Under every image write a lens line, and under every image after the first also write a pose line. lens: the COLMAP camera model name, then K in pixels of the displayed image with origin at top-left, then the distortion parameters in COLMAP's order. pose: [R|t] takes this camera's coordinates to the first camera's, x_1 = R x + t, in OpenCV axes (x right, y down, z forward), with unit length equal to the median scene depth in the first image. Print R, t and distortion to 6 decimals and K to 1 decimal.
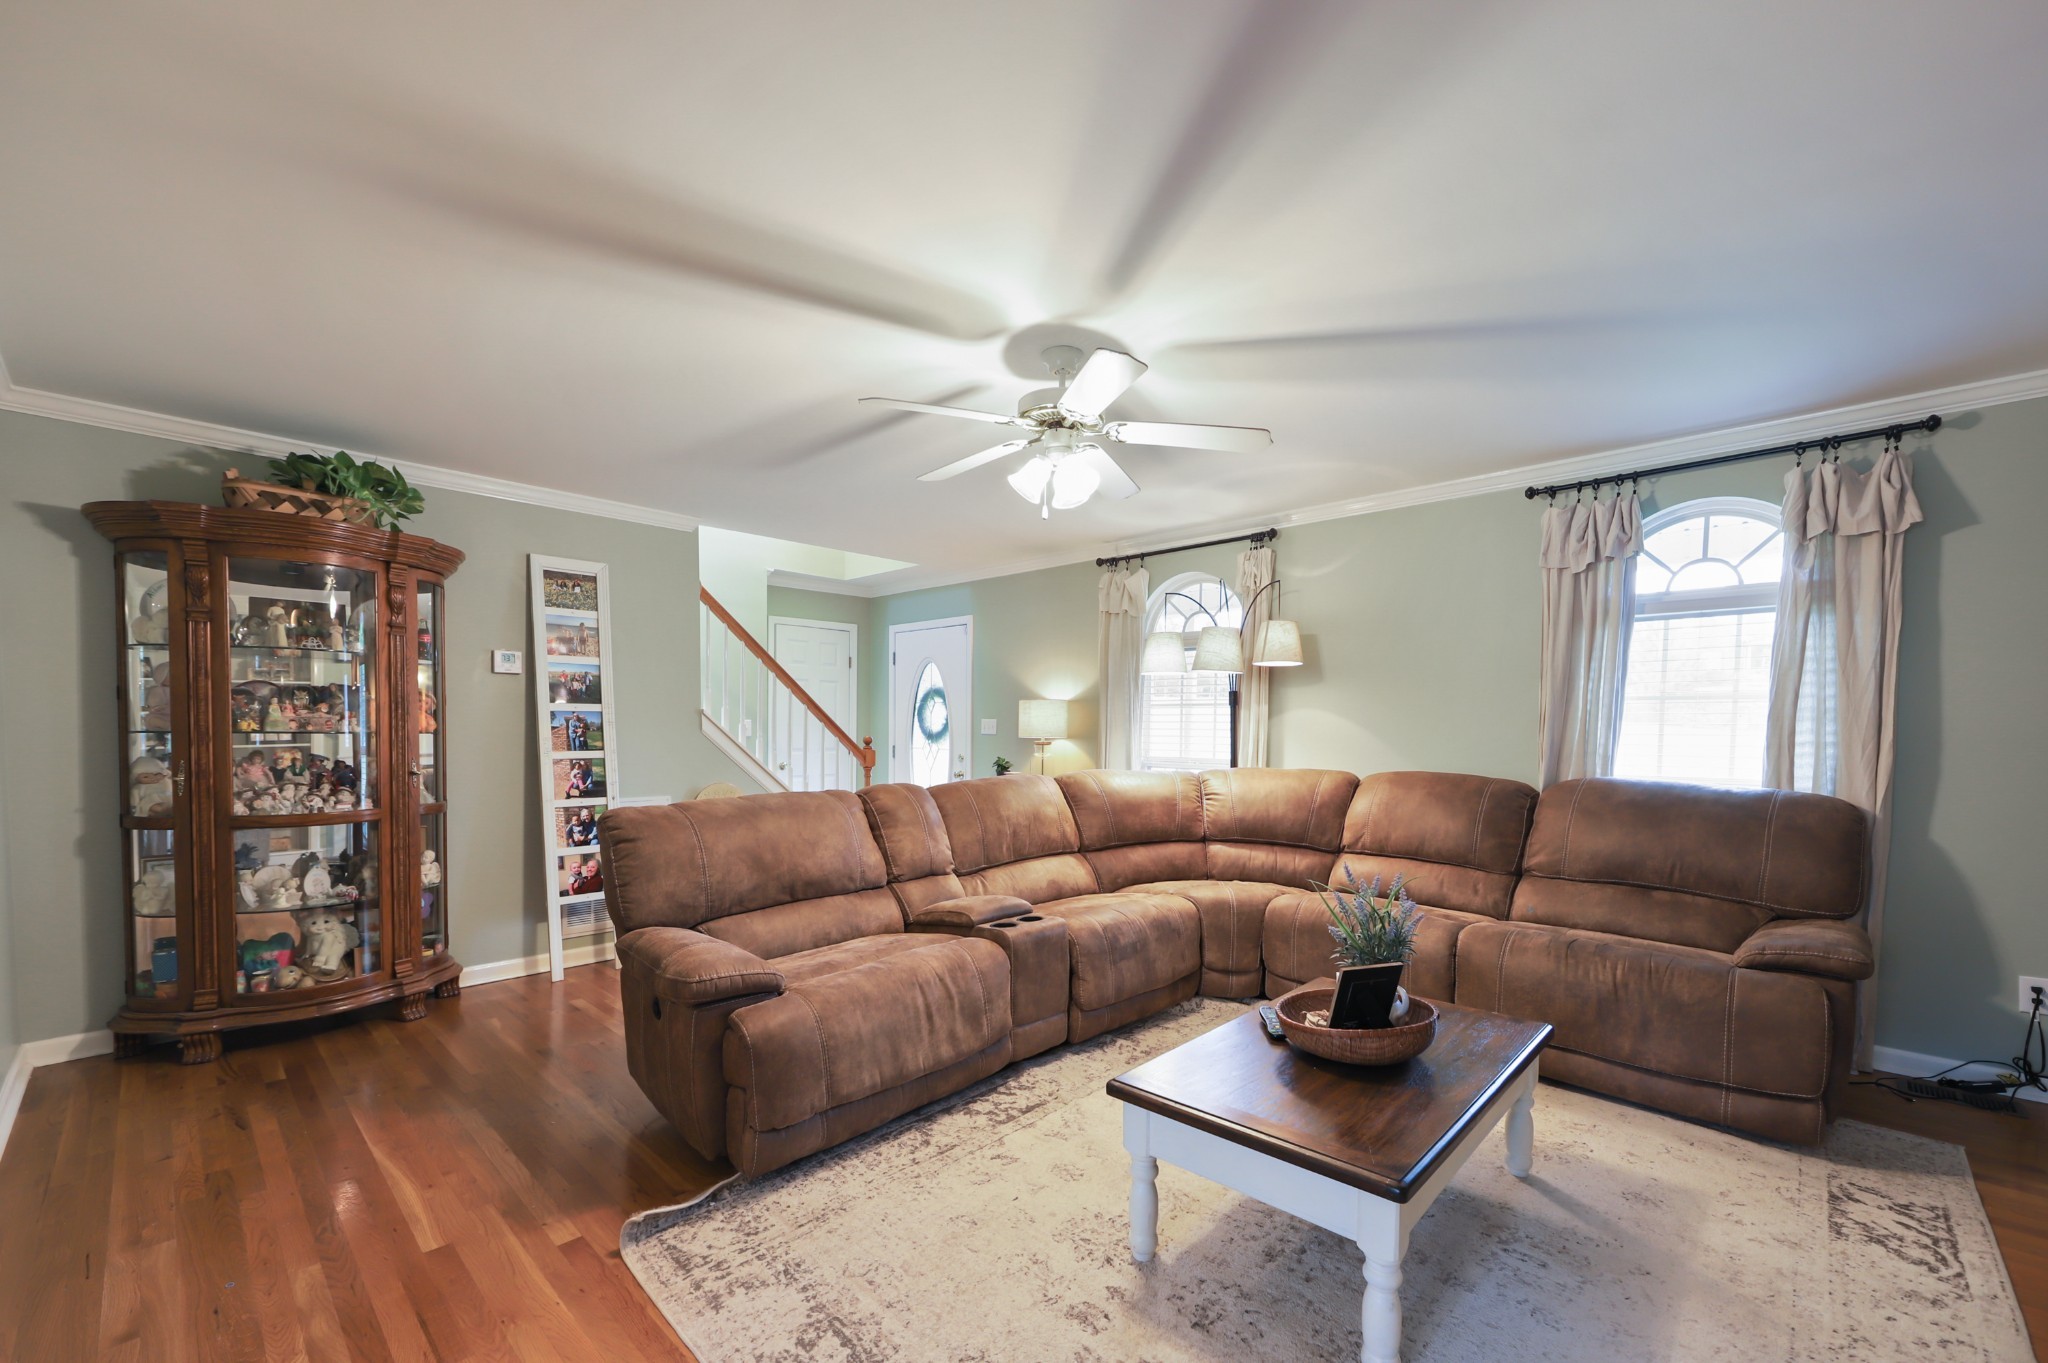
lens RADIAL K [[837.0, 0, 1028.6], [0, 837.0, 768.3], [0, 0, 1]] dist [-0.000524, 0.000118]
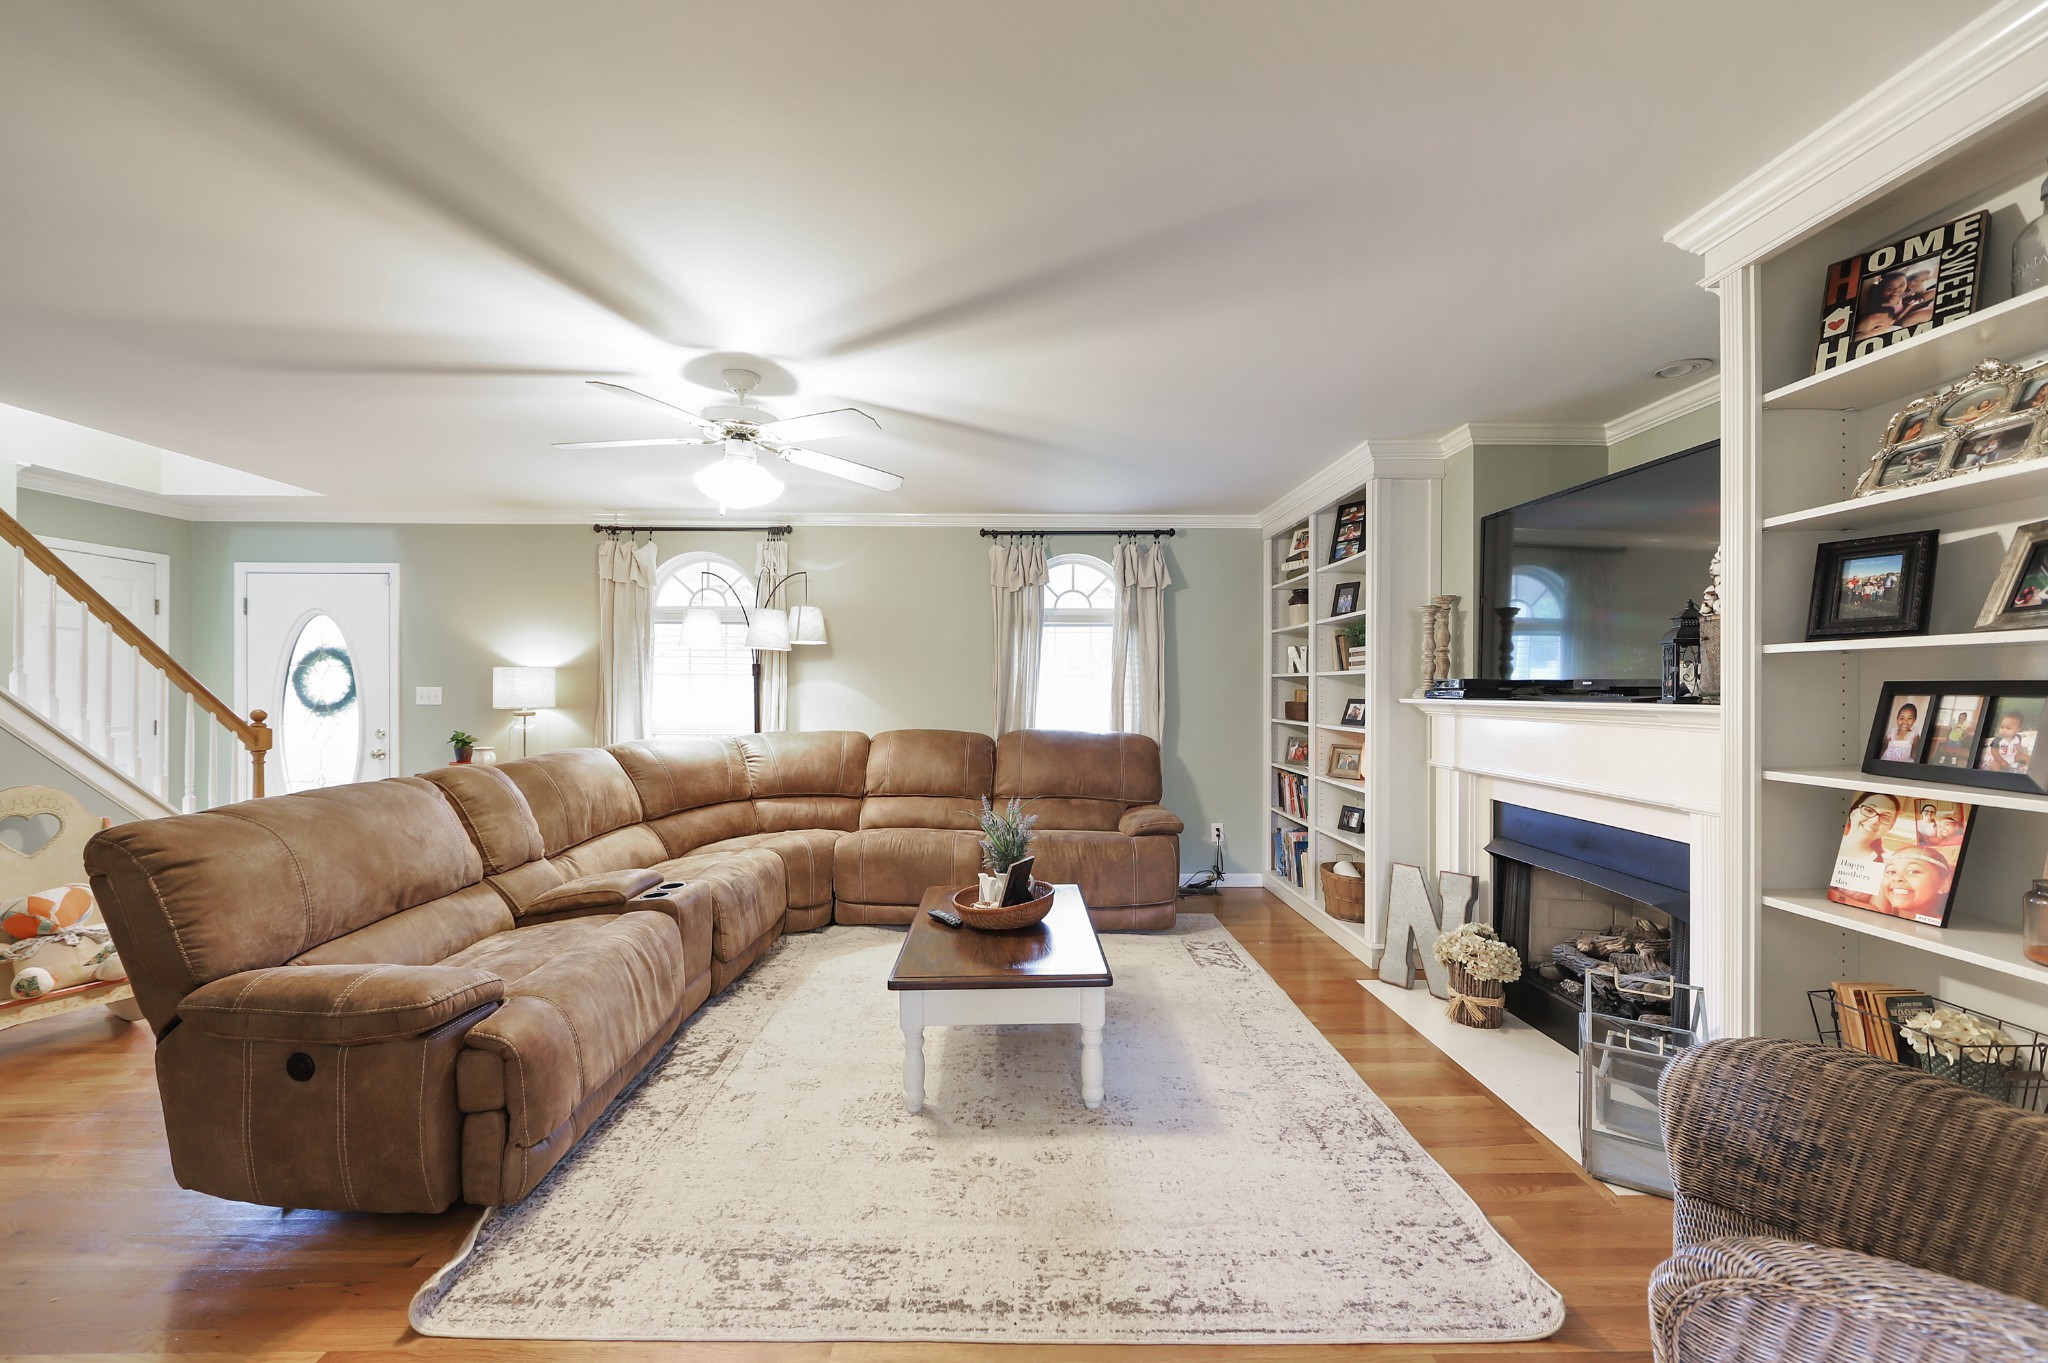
lens RADIAL K [[806.0, 0, 1028.4], [0, 806.0, 696.6], [0, 0, 1]] dist [-0.001418, -0.000154]
pose [[0.708028, -0.009112, 0.706125, -0.343915], [0.035681, 0.999101, -0.022884, -0.014108], [-0.705282, 0.041397, 0.707717, -0.024075]]
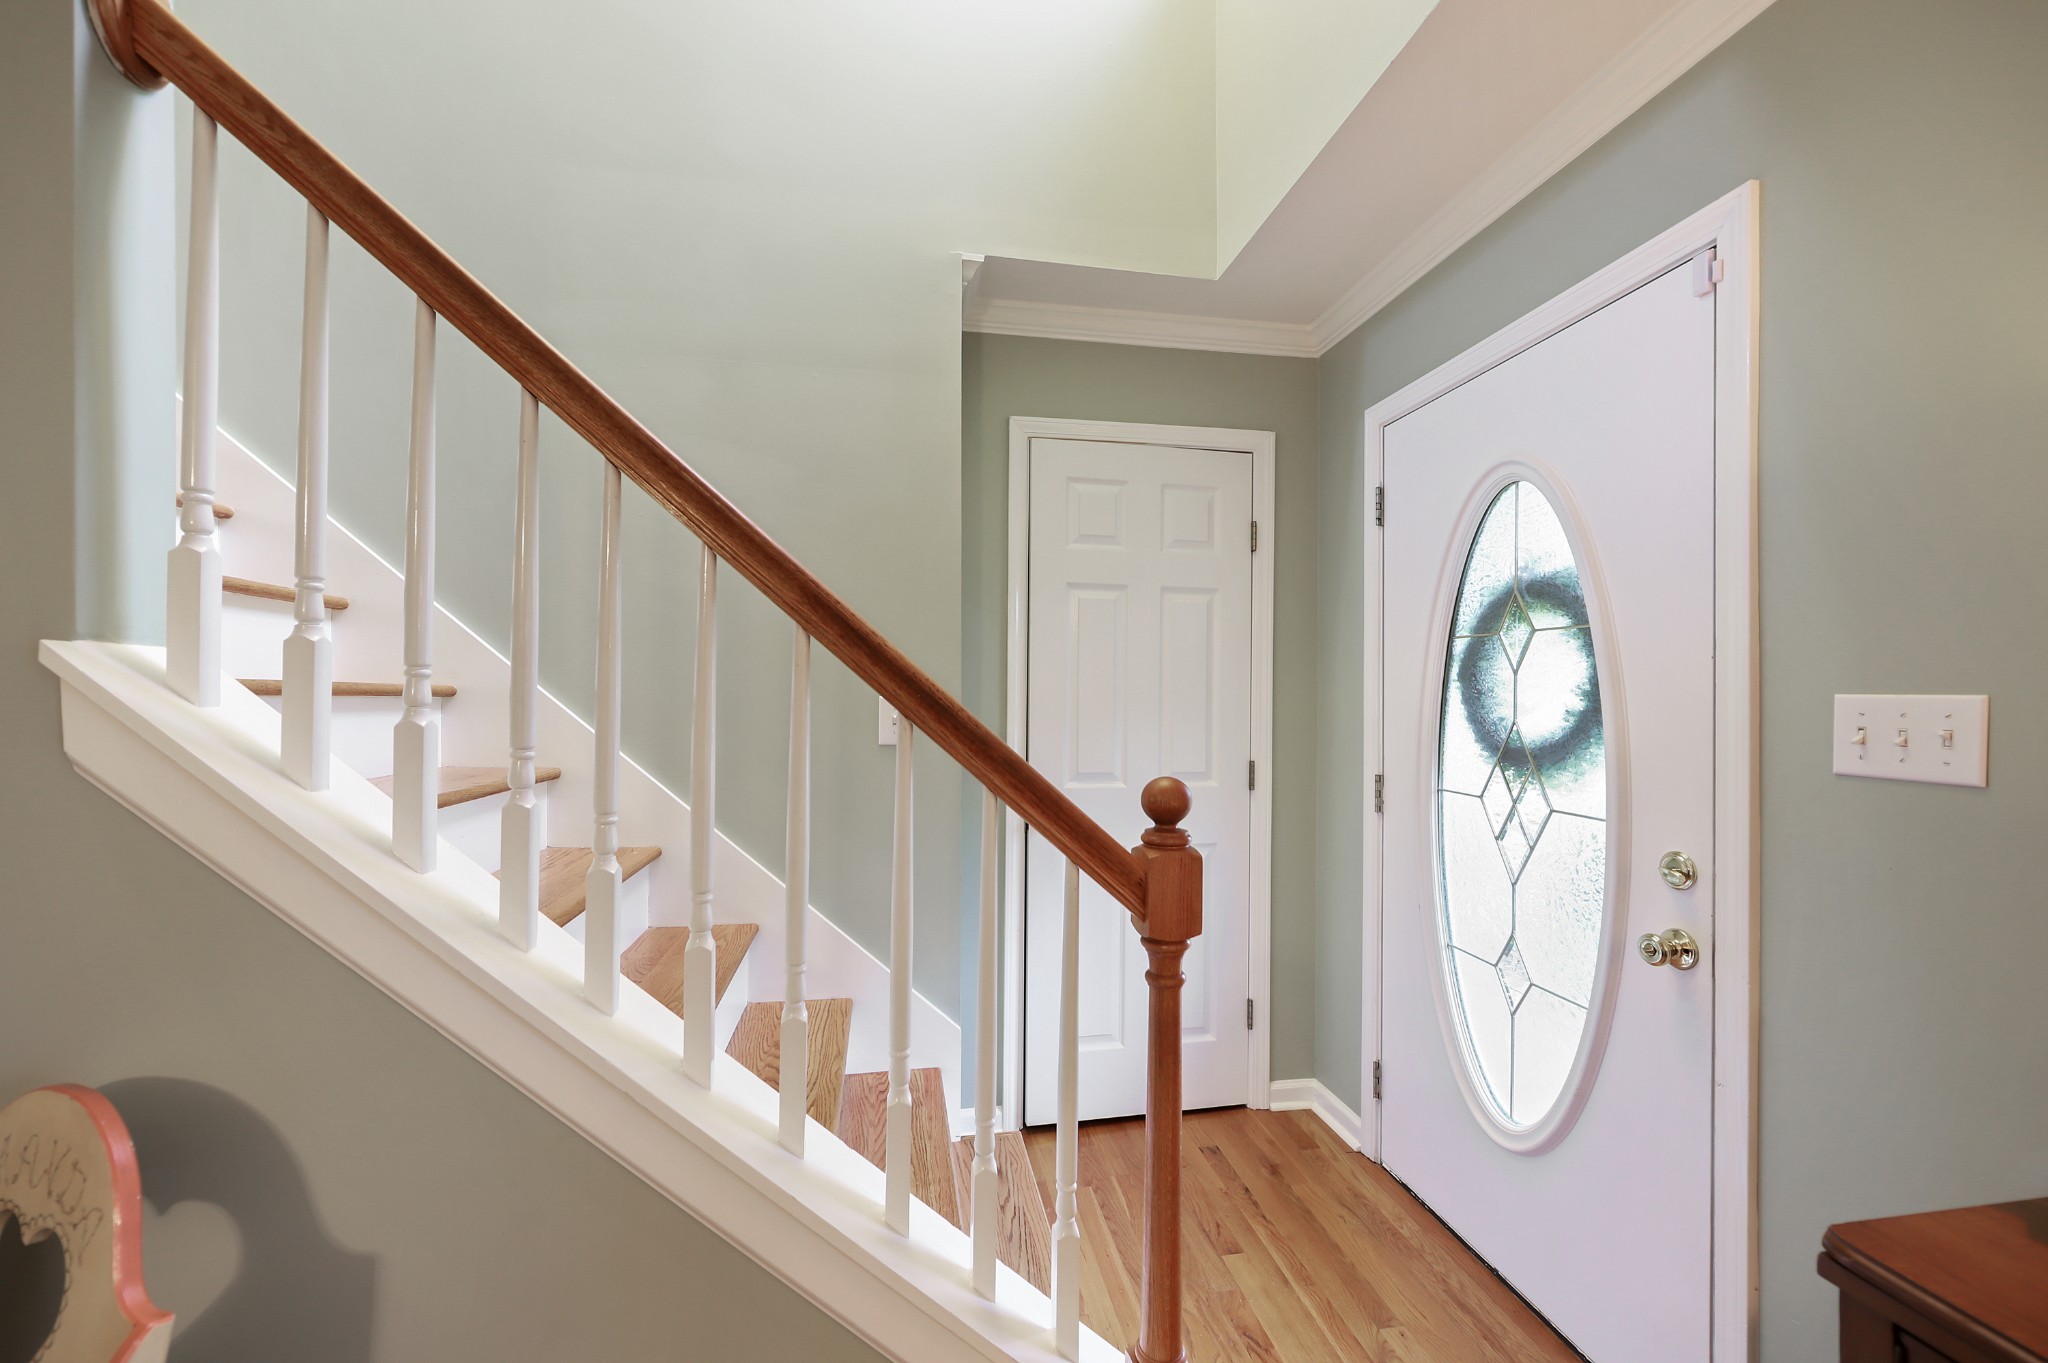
lens RADIAL K [[806.0, 0, 1028.4], [0, 806.0, 696.6], [0, 0, 1]] dist [-0.001418, -0.000154]
pose [[0.801105, -0.001169, -0.598523, -0.166009], [-0.029946, 0.998667, -0.042033, -0.079554], [0.597774, 0.051597, 0.800002, 1.327958]]
